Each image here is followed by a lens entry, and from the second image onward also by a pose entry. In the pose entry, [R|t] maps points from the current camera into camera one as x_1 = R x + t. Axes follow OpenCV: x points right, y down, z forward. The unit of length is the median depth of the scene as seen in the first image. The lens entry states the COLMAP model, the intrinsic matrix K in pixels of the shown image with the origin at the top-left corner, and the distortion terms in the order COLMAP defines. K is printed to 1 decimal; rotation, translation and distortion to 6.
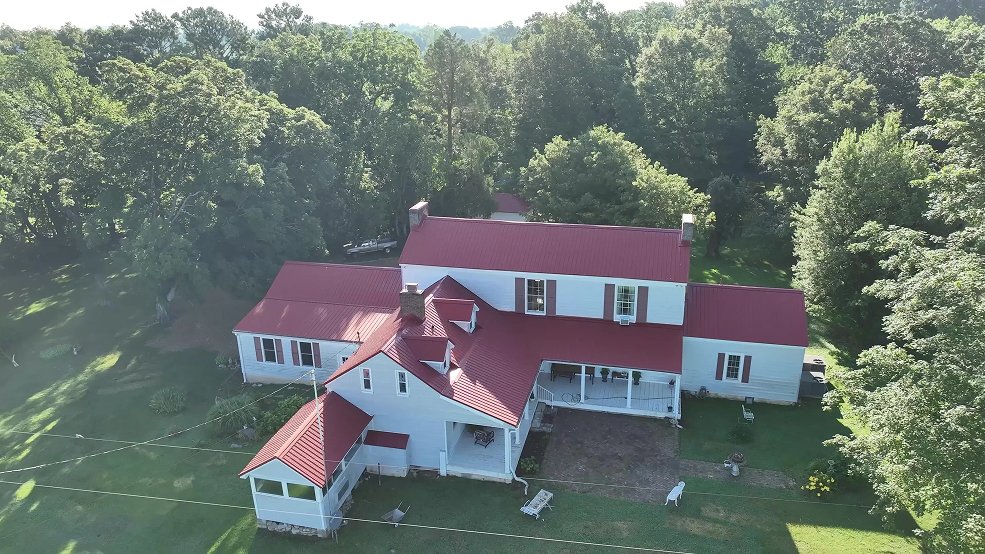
lens RADIAL K [[692.4, 0, 492.5], [0, 692.4, 277.0], [0, 0, 1]] dist [0.005452, -0.000822]
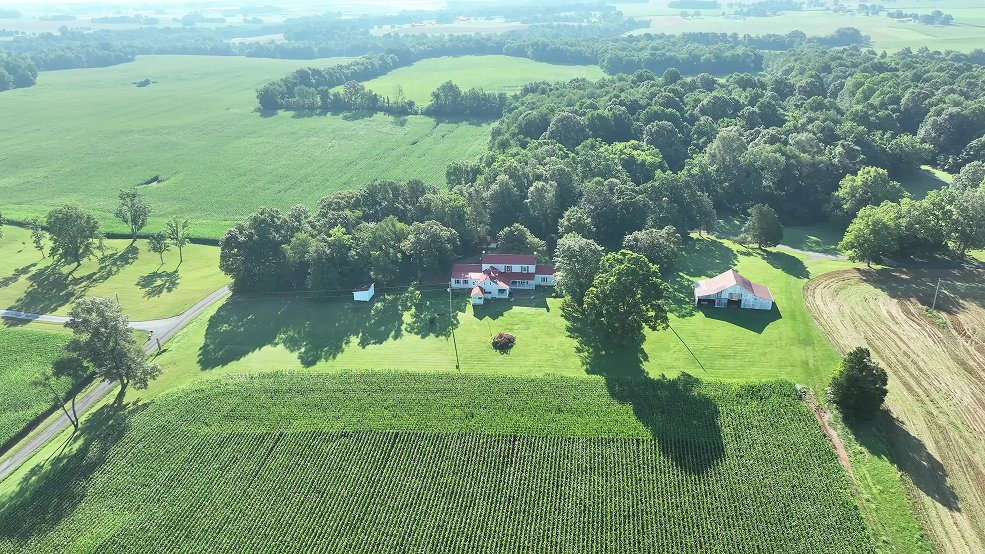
lens RADIAL K [[692.4, 0, 492.5], [0, 692.4, 277.0], [0, 0, 1]] dist [0.005452, -0.000822]
pose [[0.991703, -0.050981, 0.118005, -0.734864], [0.046293, 0.998039, 0.042134, -0.148537], [-0.119921, -0.036321, 0.992119, -4.550285]]
